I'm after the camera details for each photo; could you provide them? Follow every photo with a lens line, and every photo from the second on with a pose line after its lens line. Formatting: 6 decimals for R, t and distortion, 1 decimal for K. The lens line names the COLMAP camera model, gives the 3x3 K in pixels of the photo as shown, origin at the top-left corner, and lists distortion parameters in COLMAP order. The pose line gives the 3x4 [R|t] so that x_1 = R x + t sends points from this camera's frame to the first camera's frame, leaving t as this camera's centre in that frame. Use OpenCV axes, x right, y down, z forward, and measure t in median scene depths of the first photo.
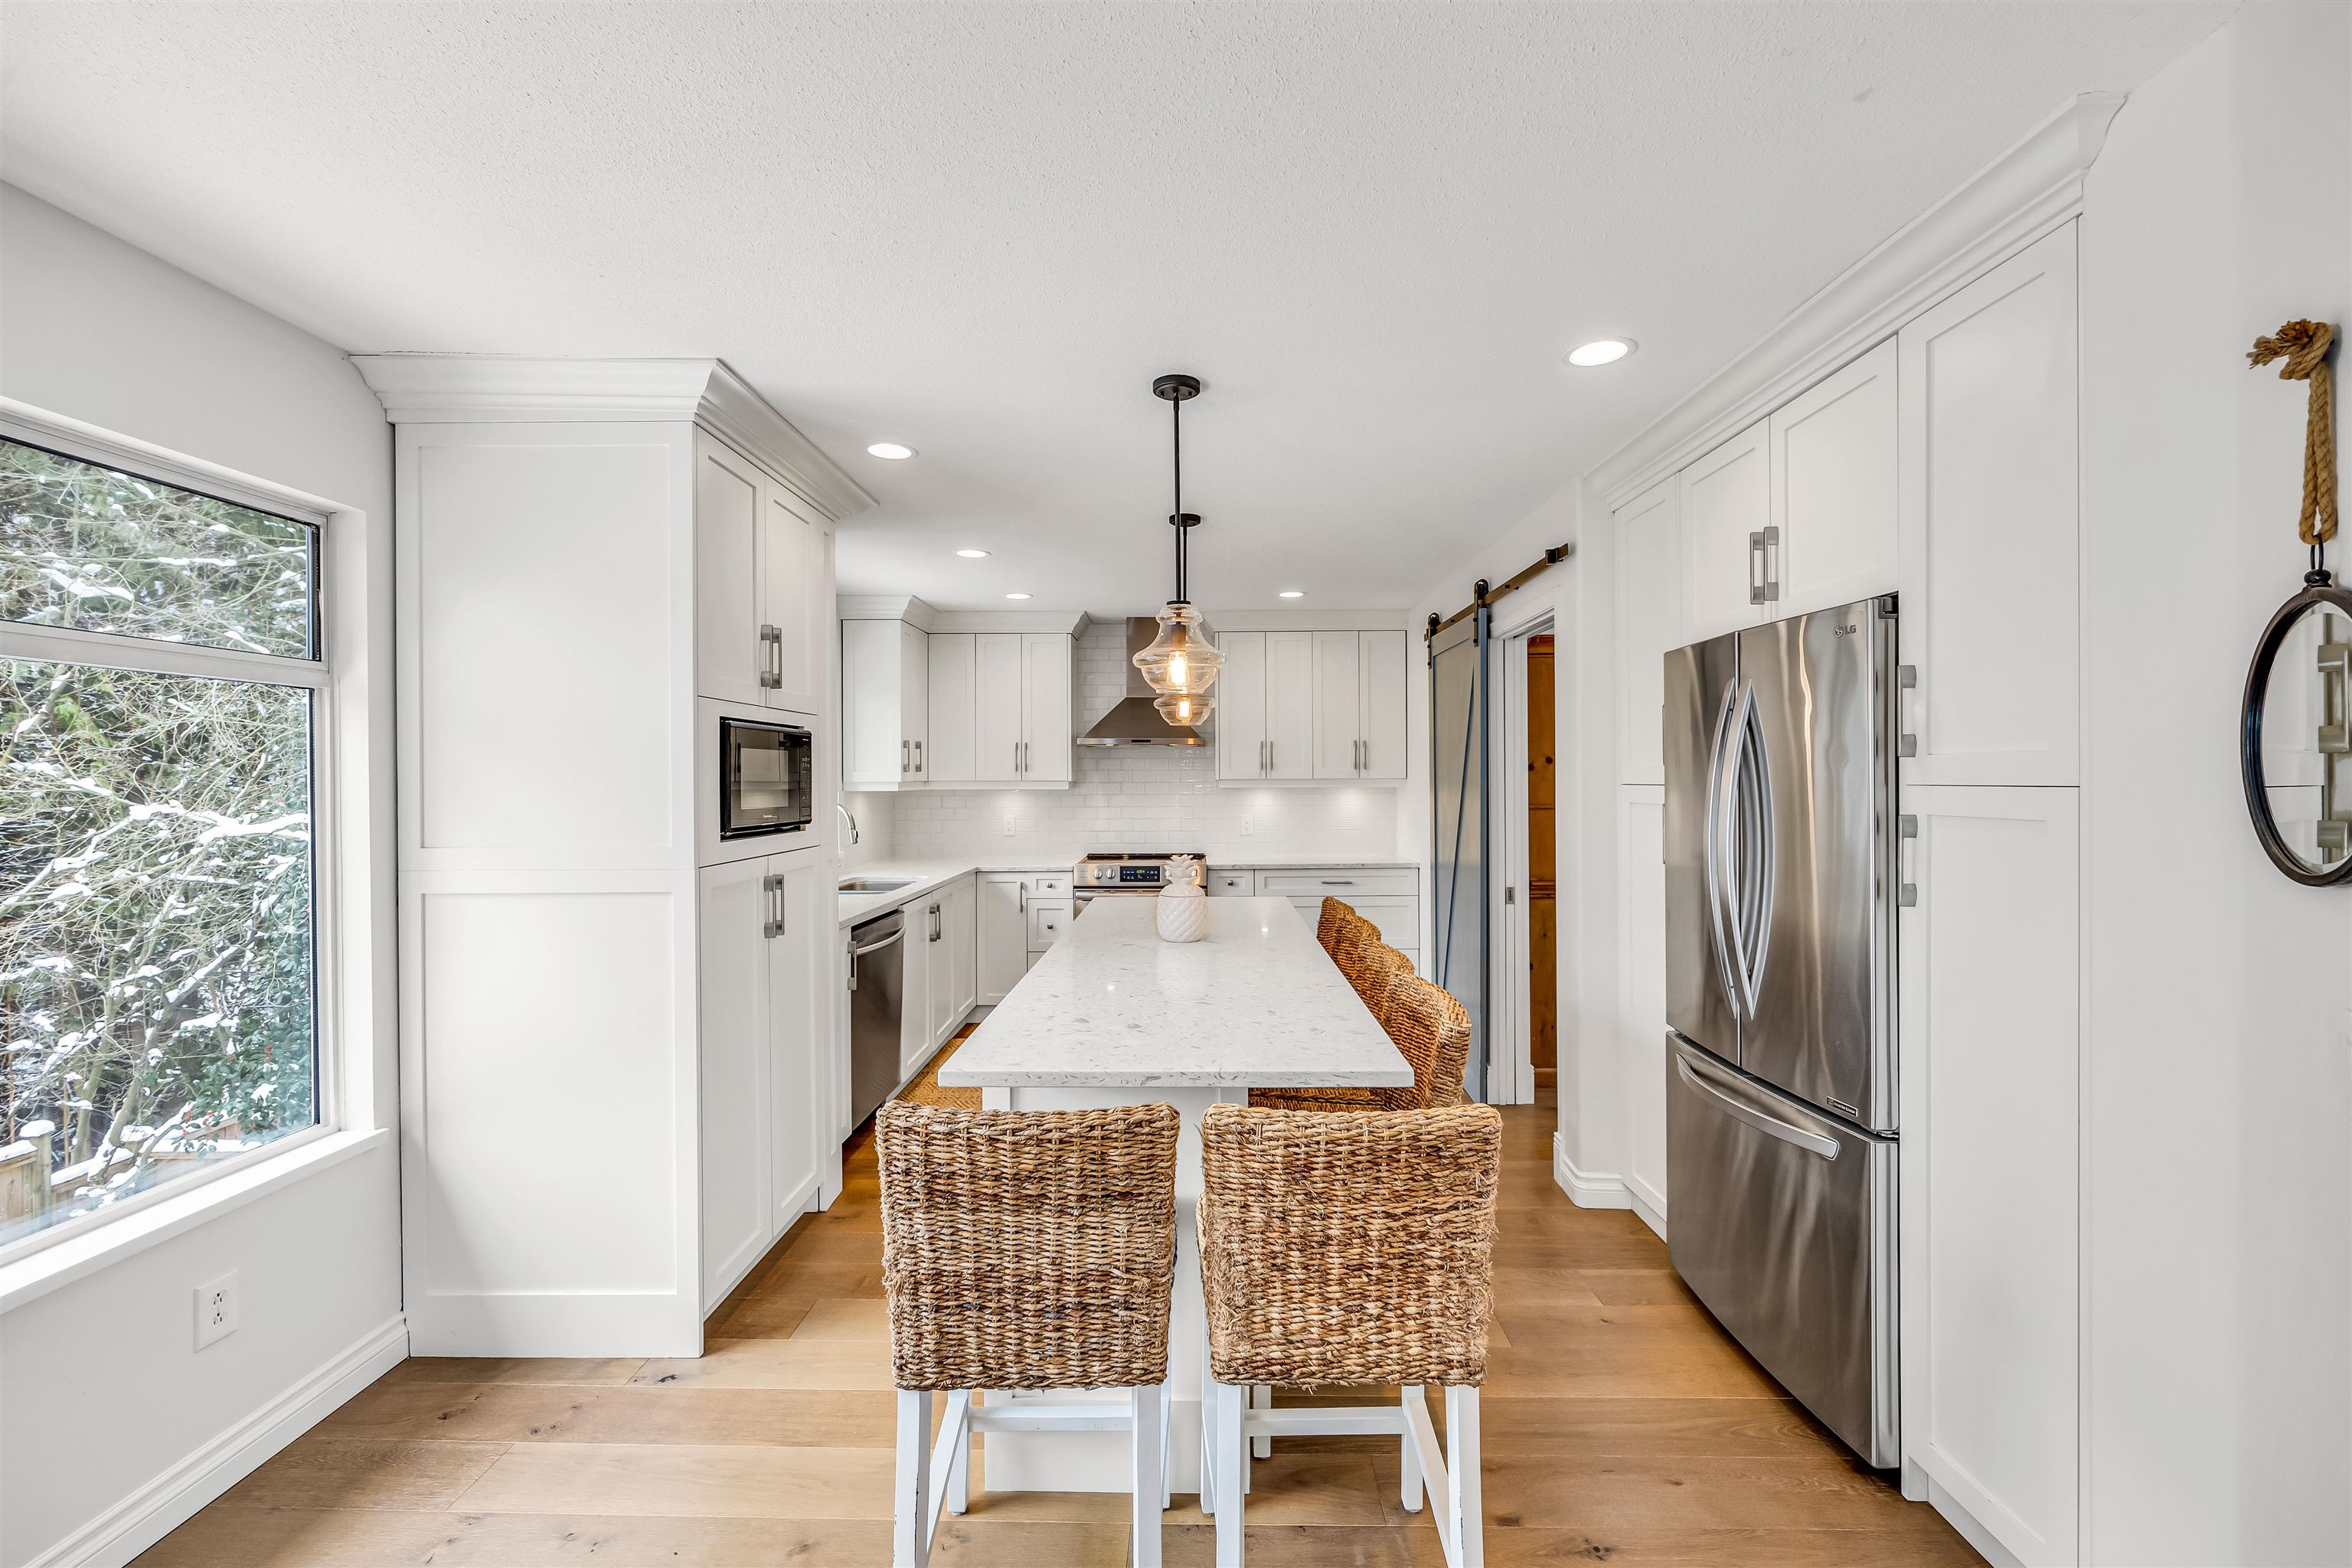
lens RADIAL K [[953.3, 0, 1180.5], [0, 953.3, 778.0], [0, 0, 1]] dist [-0.001640, 0.000264]
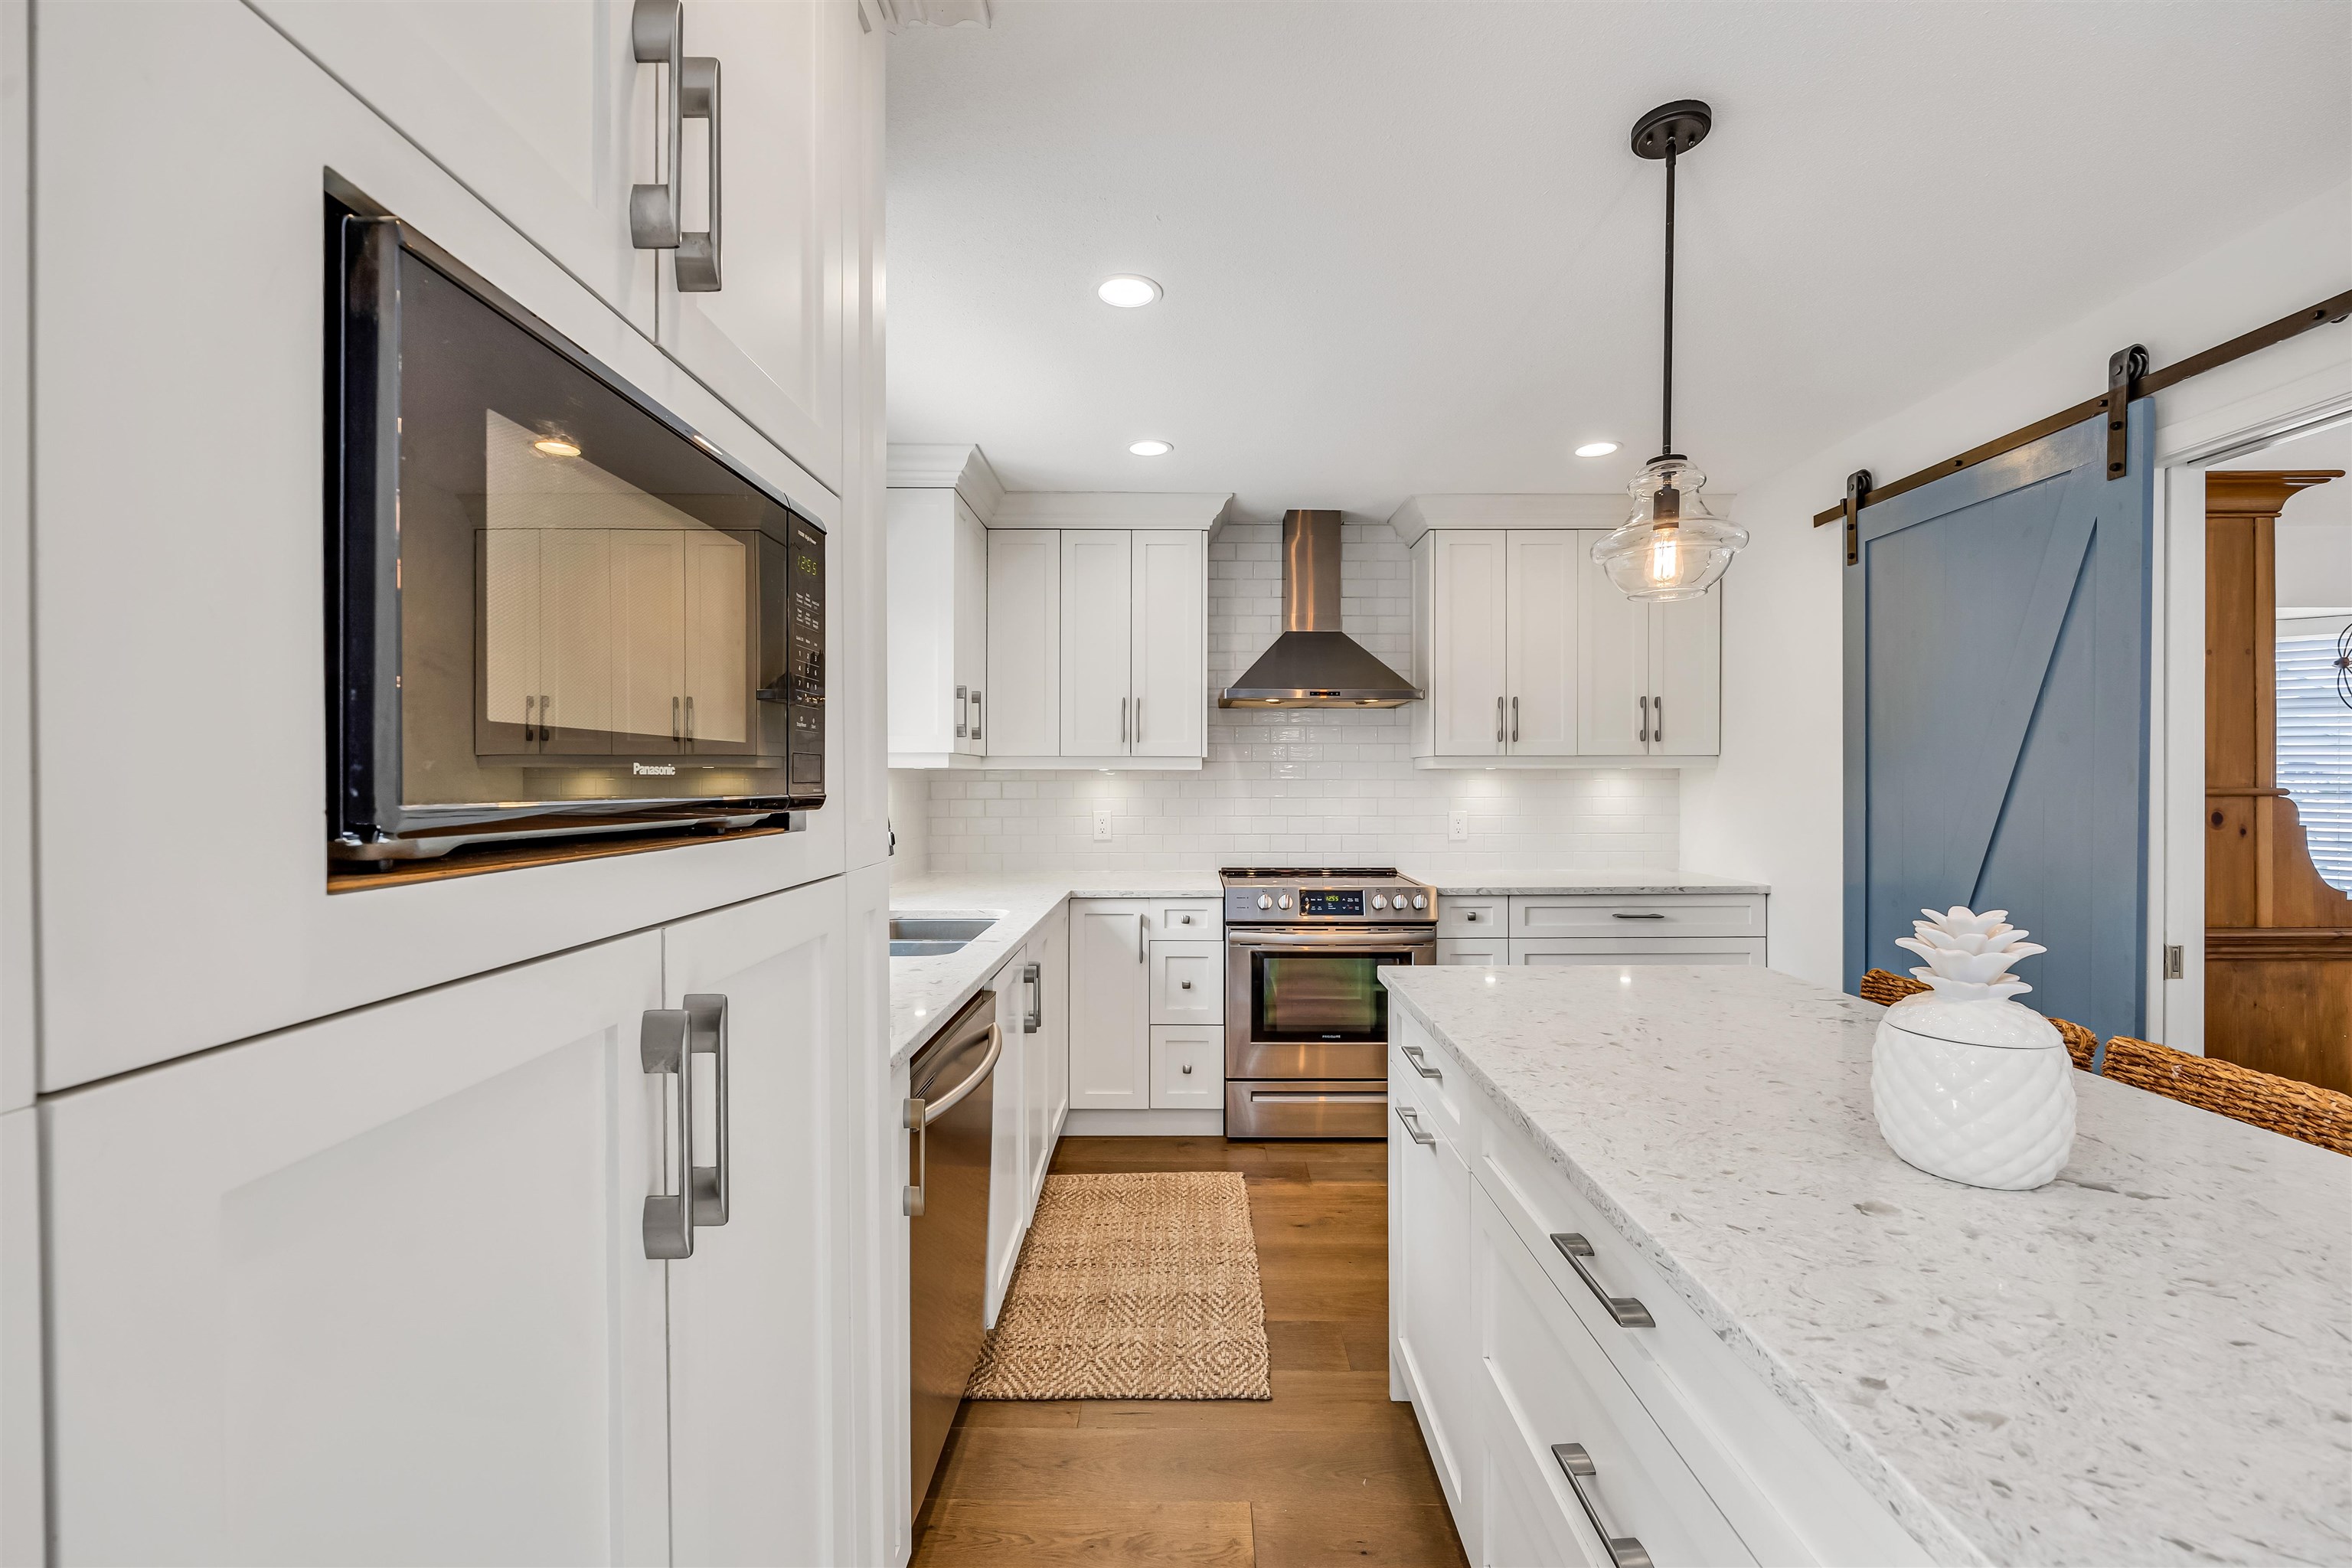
lens RADIAL K [[953.3, 0, 1181.4], [0, 953.3, 787.5], [0, 0, 1]] dist [-0.001640, 0.000264]
pose [[0.999931, 0.005125, 0.010567, -0.182522], [-0.005199, 0.999962, 0.007020, 0.025630], [-0.010531, -0.007075, 0.999920, 0.457718]]
